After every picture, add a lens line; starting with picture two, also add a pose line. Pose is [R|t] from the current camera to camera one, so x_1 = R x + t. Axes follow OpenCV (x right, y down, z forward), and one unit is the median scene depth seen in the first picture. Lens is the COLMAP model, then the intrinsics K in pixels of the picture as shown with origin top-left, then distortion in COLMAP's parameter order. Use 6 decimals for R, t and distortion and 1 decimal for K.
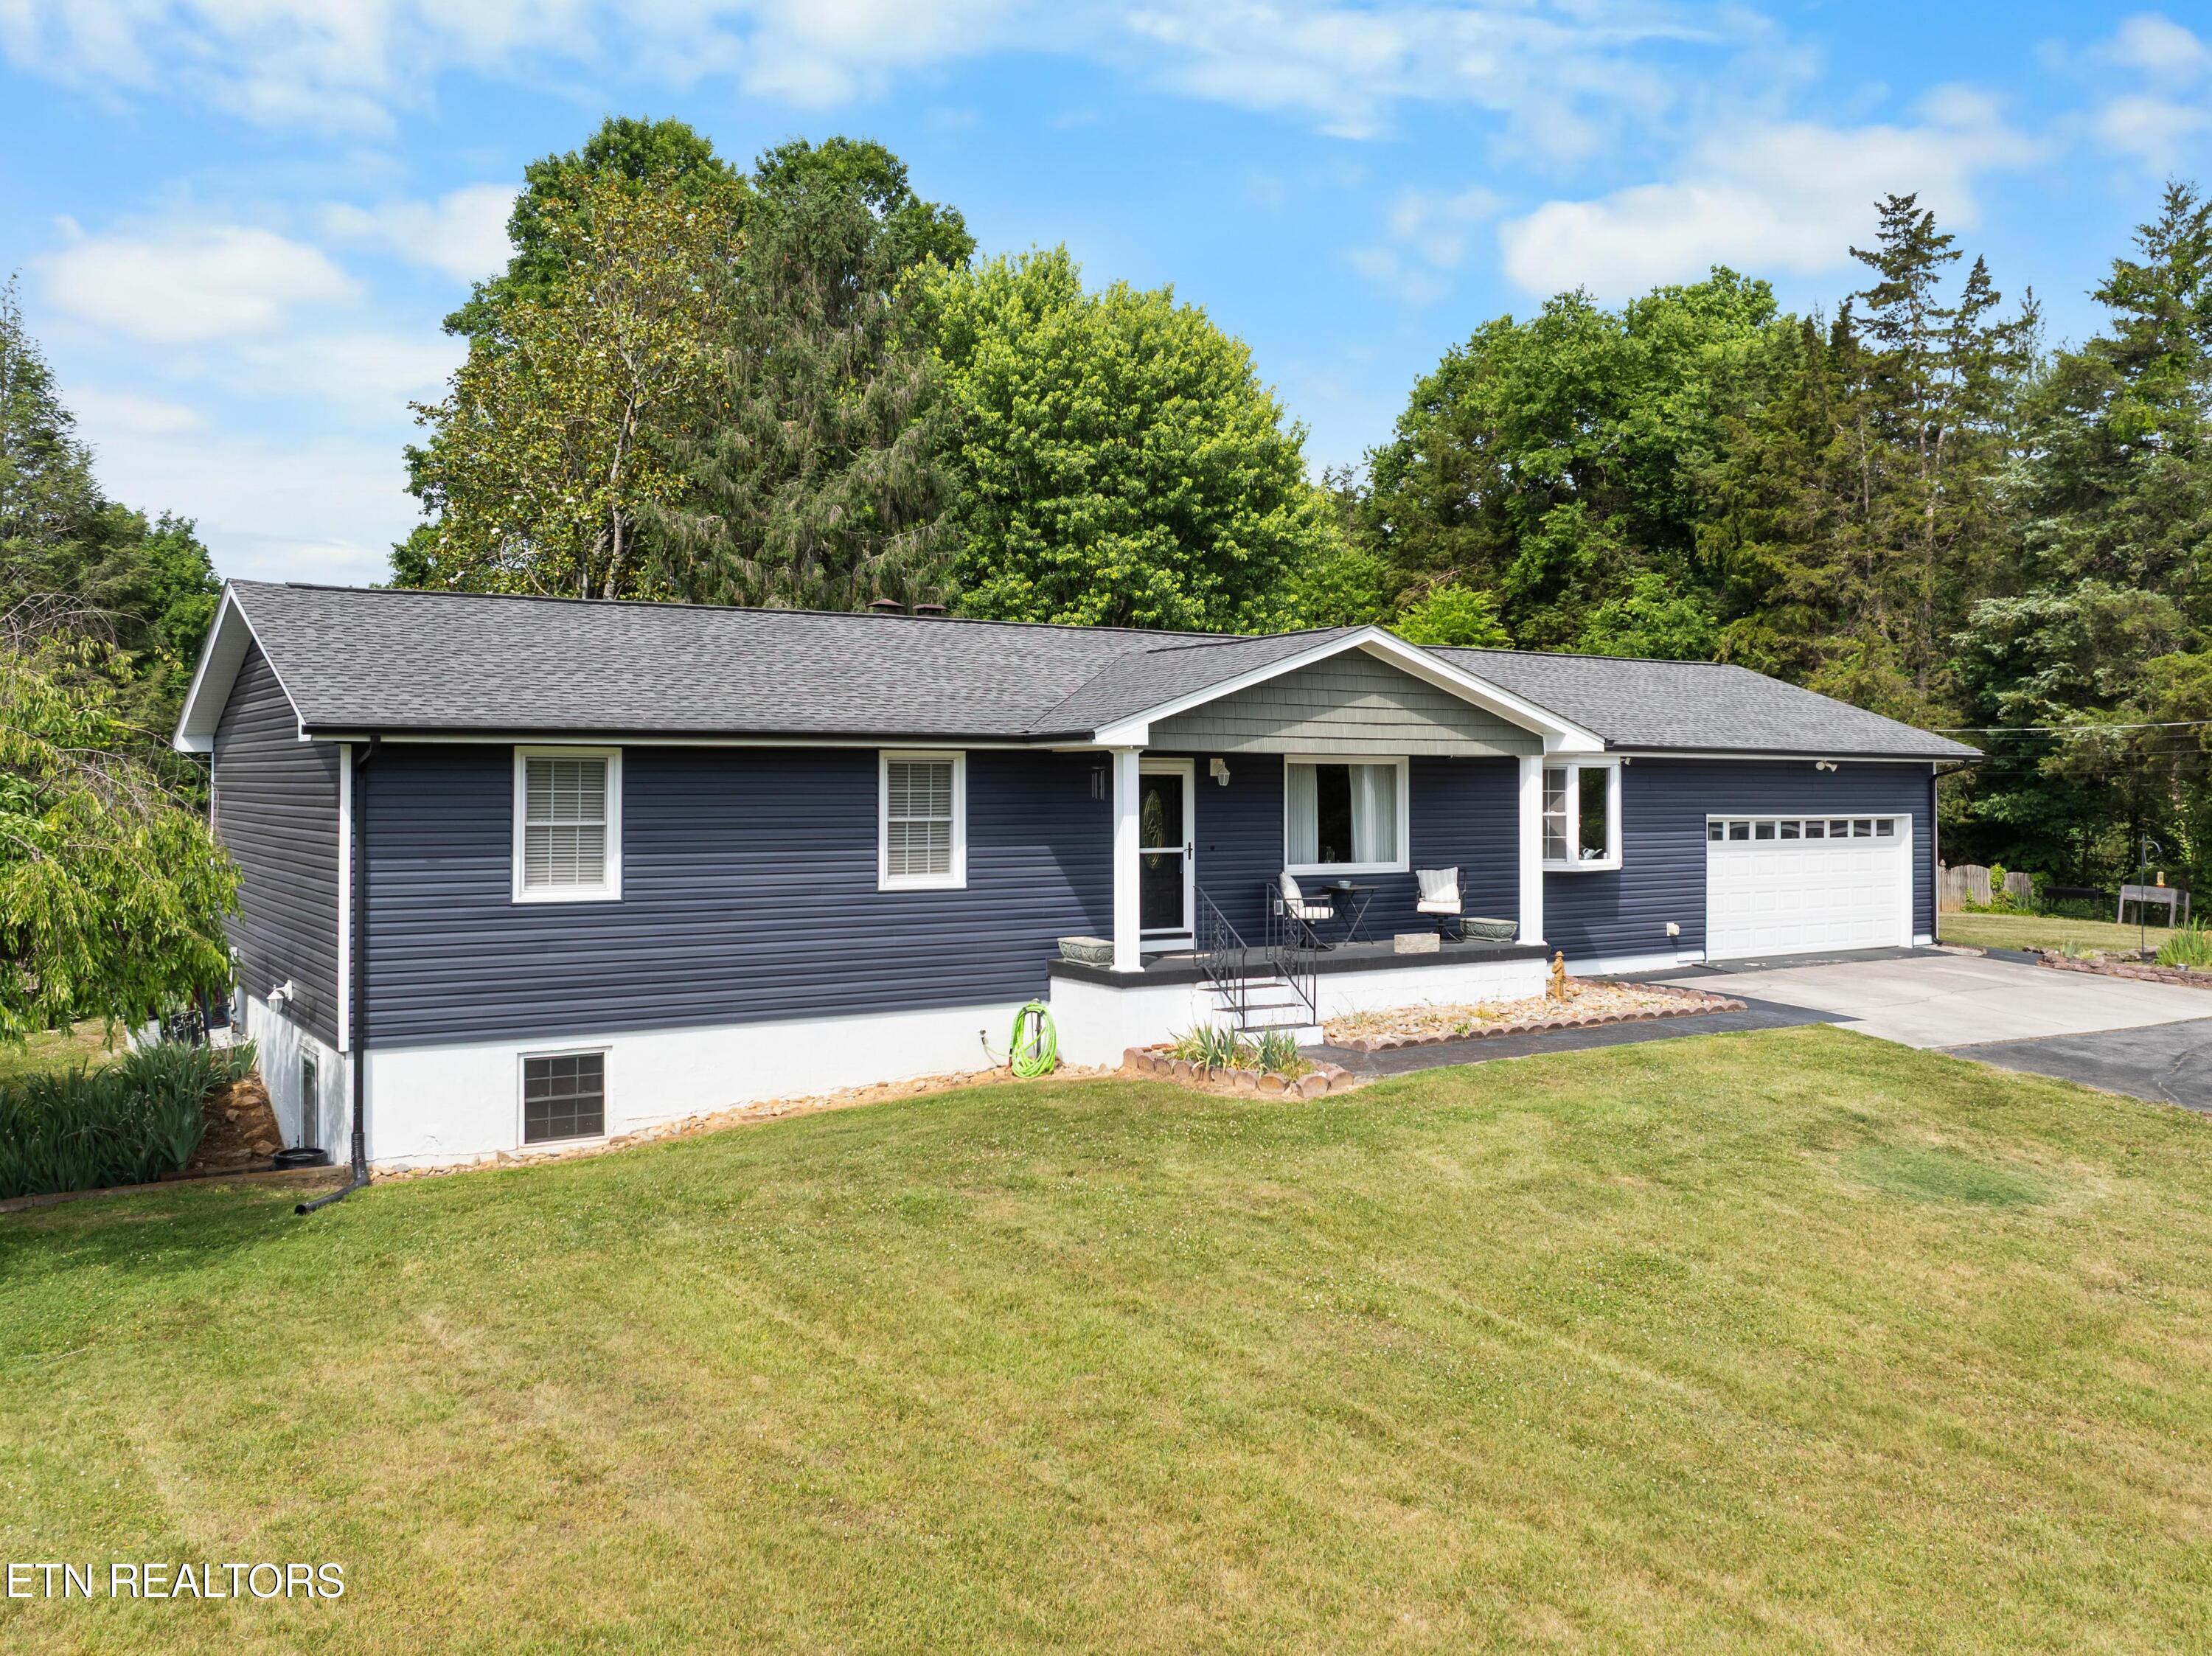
lens RADIAL K [[1891.5, 0, 1180.1], [0, 1891.5, 704.9], [0, 0, 1]] dist [-0.040444, -0.005070]
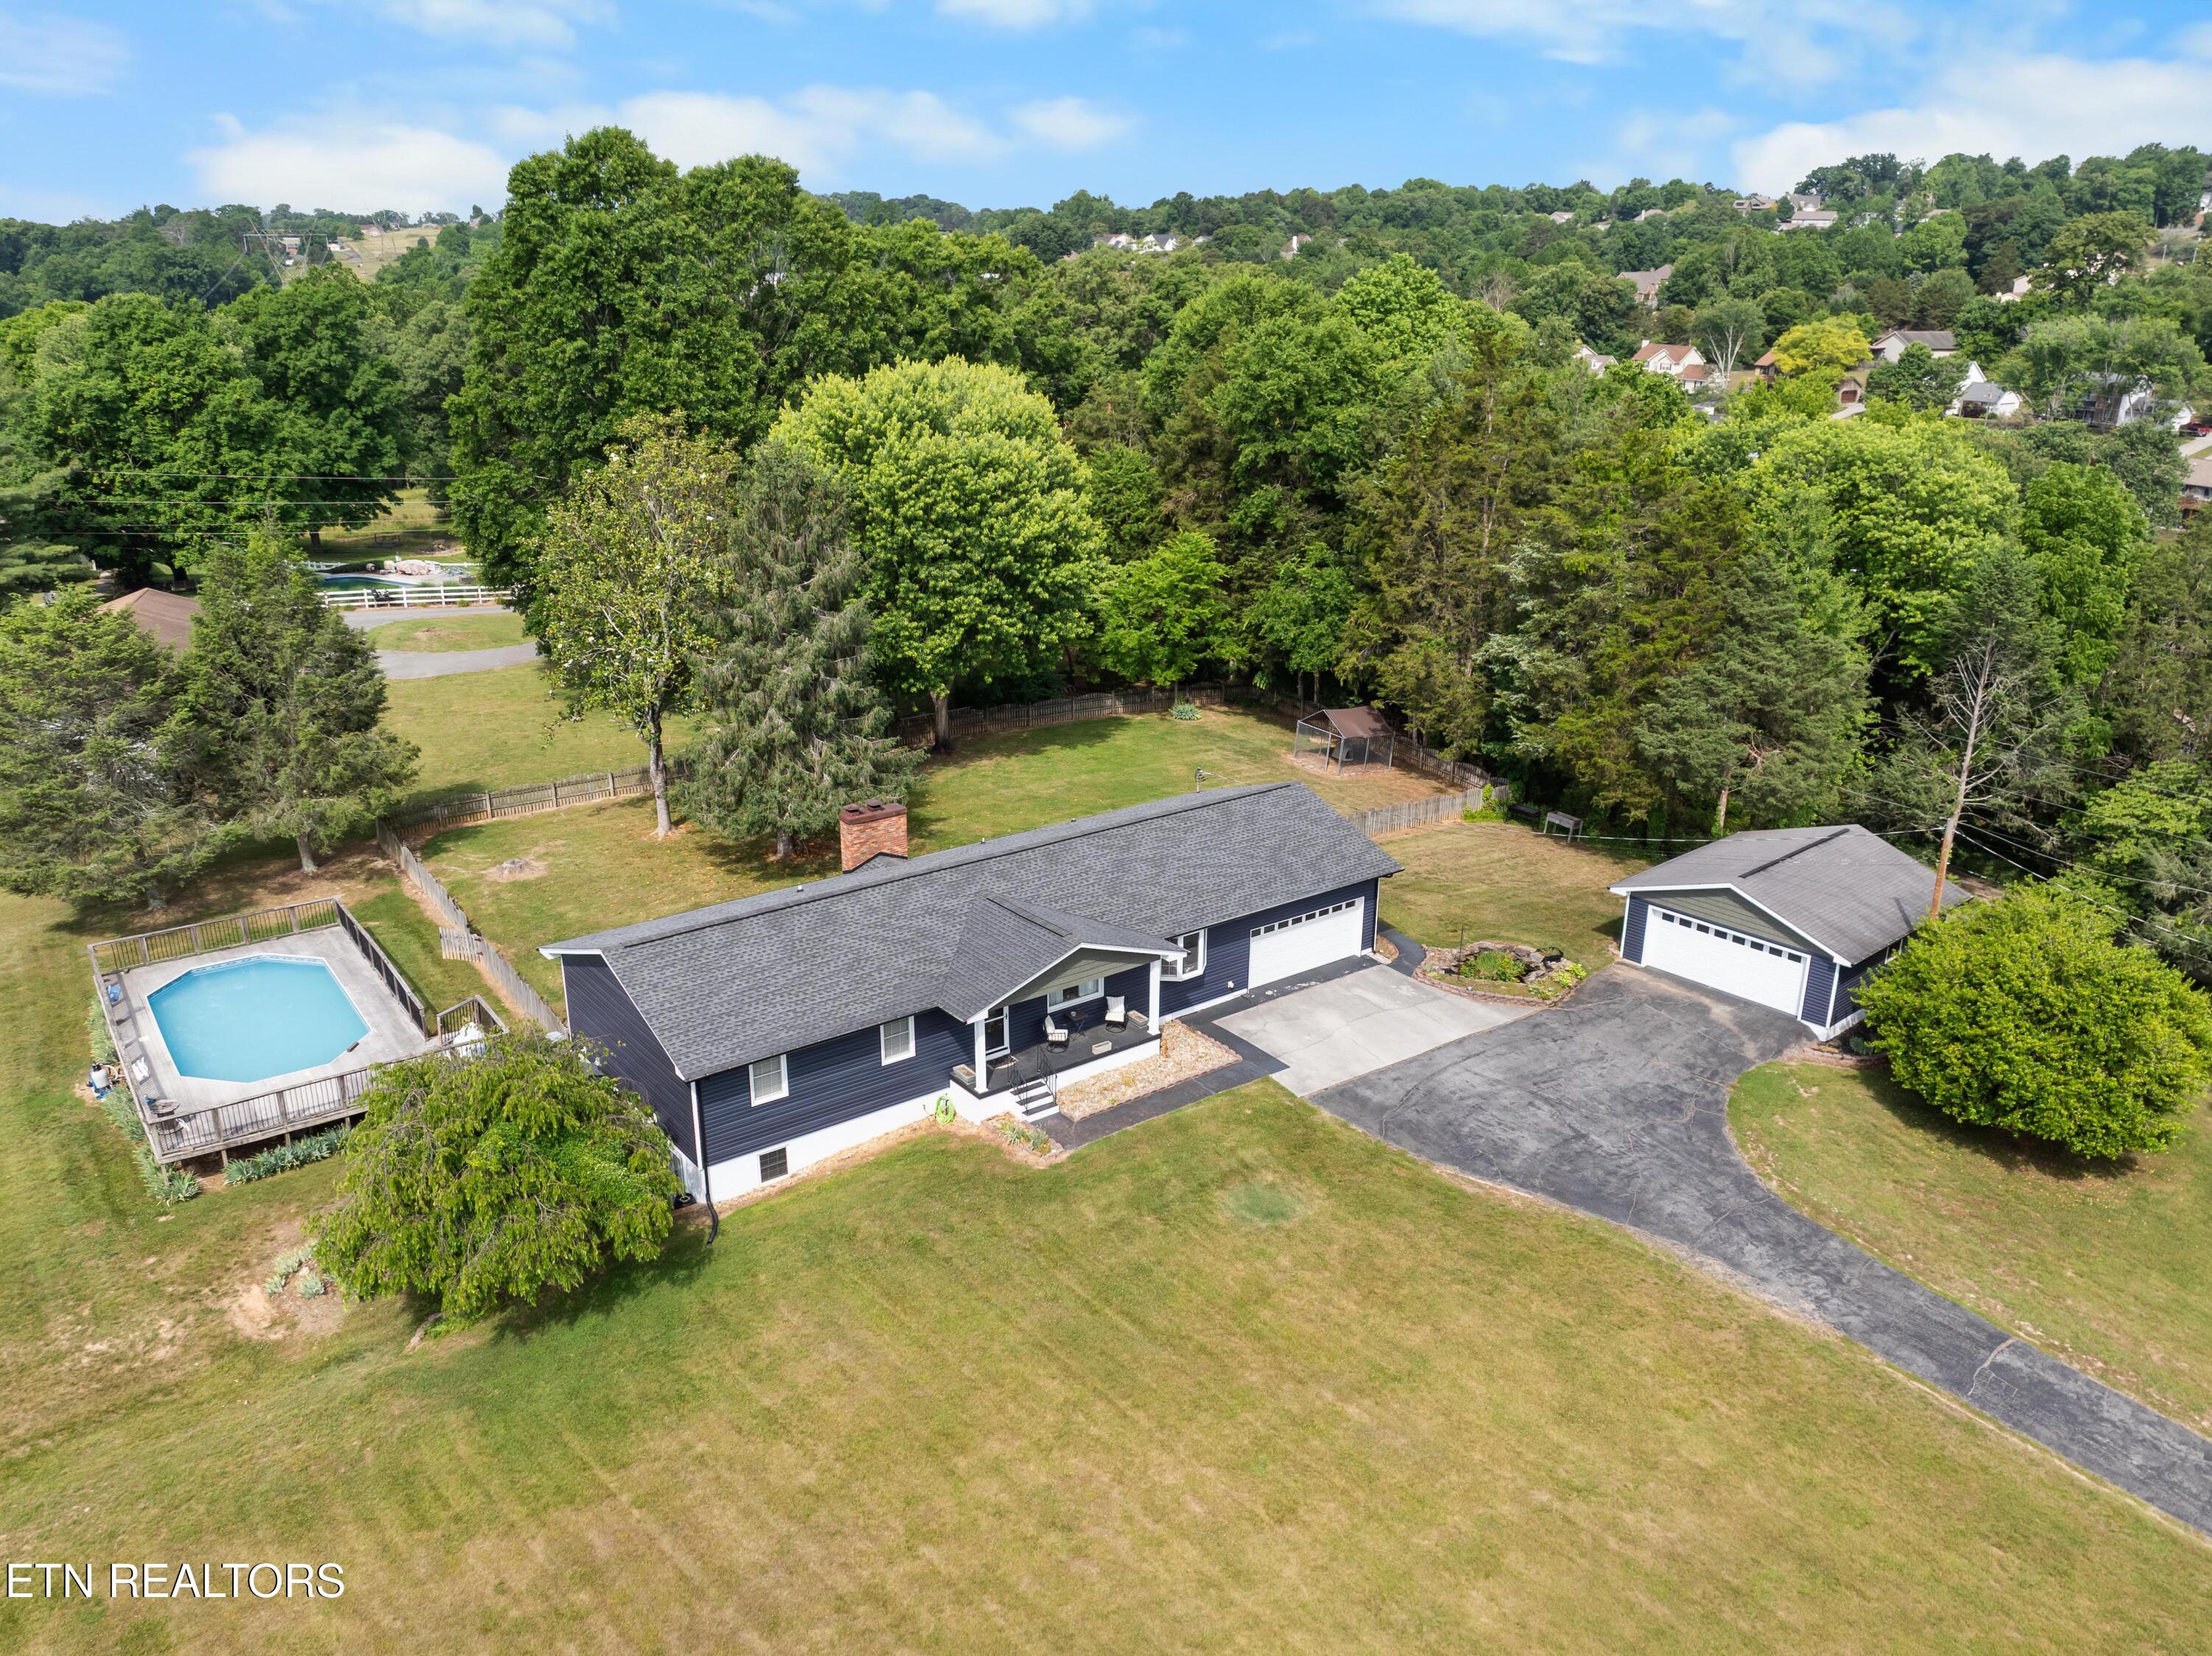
lens RADIAL K [[1704.3, 0, 1151.2], [0, 1704.3, 830.1], [0, 0, 1]] dist [-0.033867, -0.009100]
pose [[0.997357, -0.011662, 0.071711, 0.027536], [-0.015504, 0.930135, 0.366891, -0.716687], [-0.070980, -0.367033, 0.927496, -0.706663]]
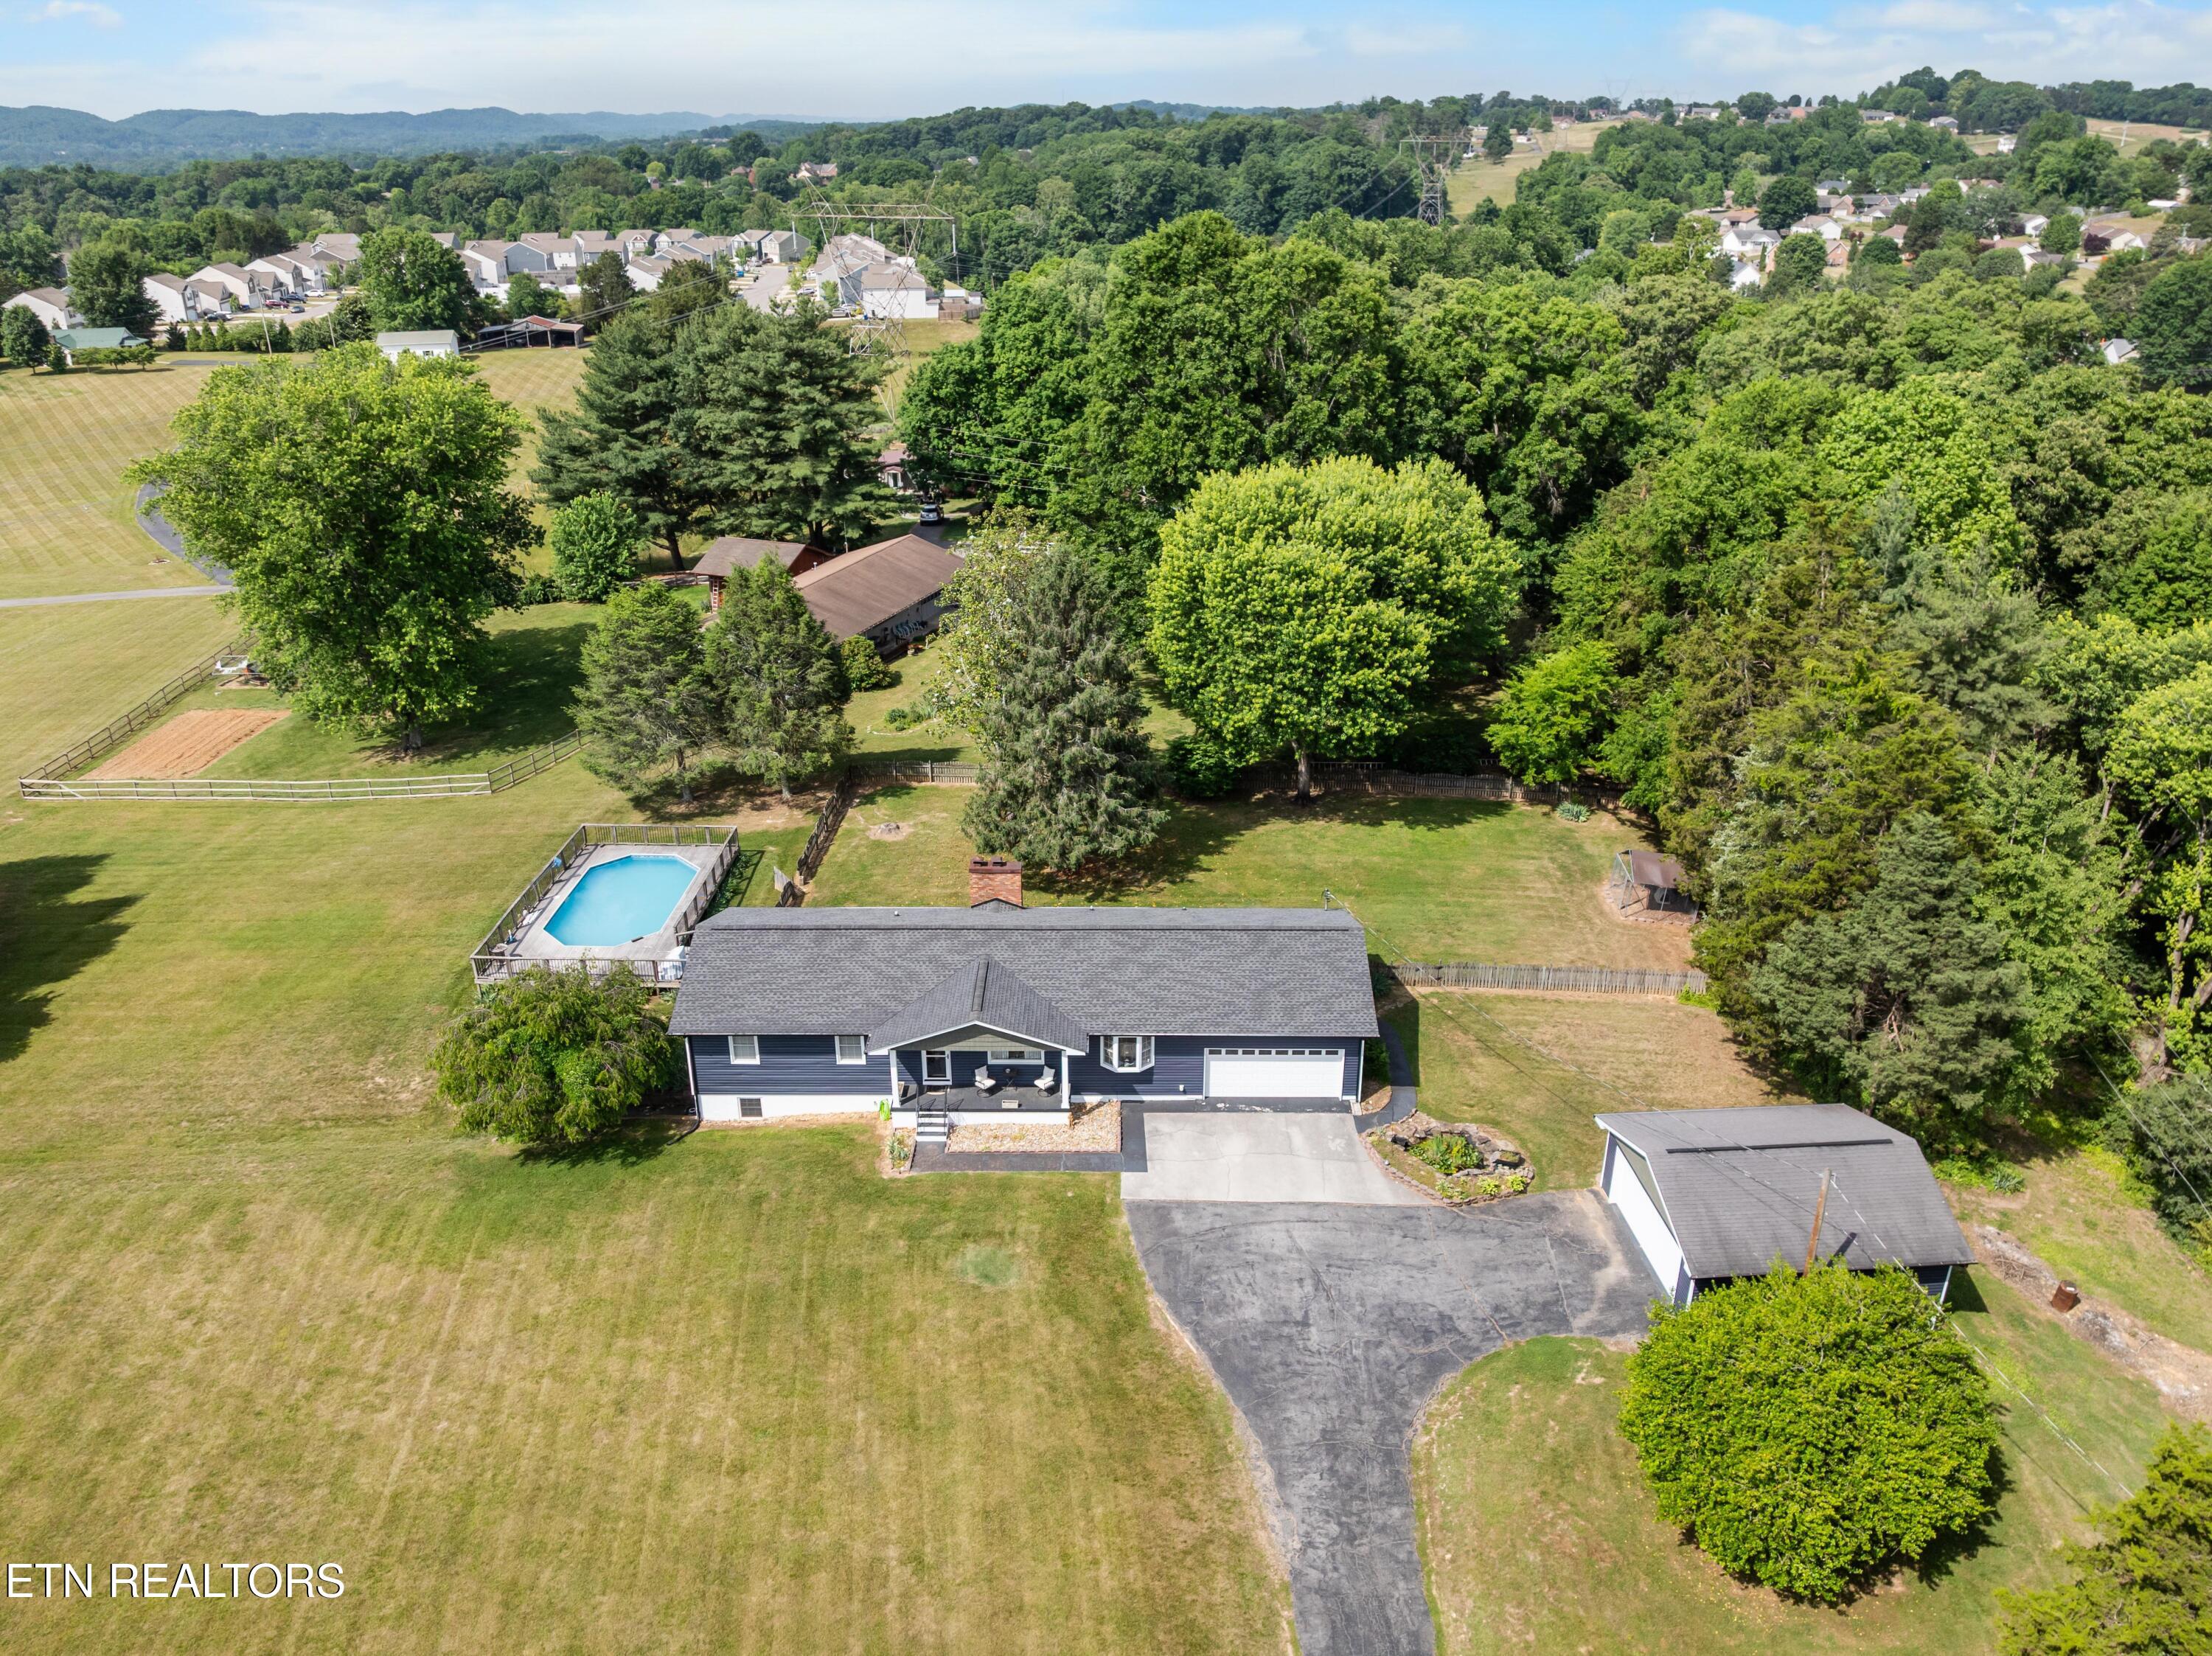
lens RADIAL K [[1704.3, 0, 1151.2], [0, 1704.3, 830.1], [0, 0, 1]] dist [-0.033867, -0.009100]
pose [[0.831586, 0.224089, -0.508182, 1.222792], [0.016254, 0.904779, 0.425572, -1.088279], [0.555158, -0.362160, 0.748759, -0.568869]]
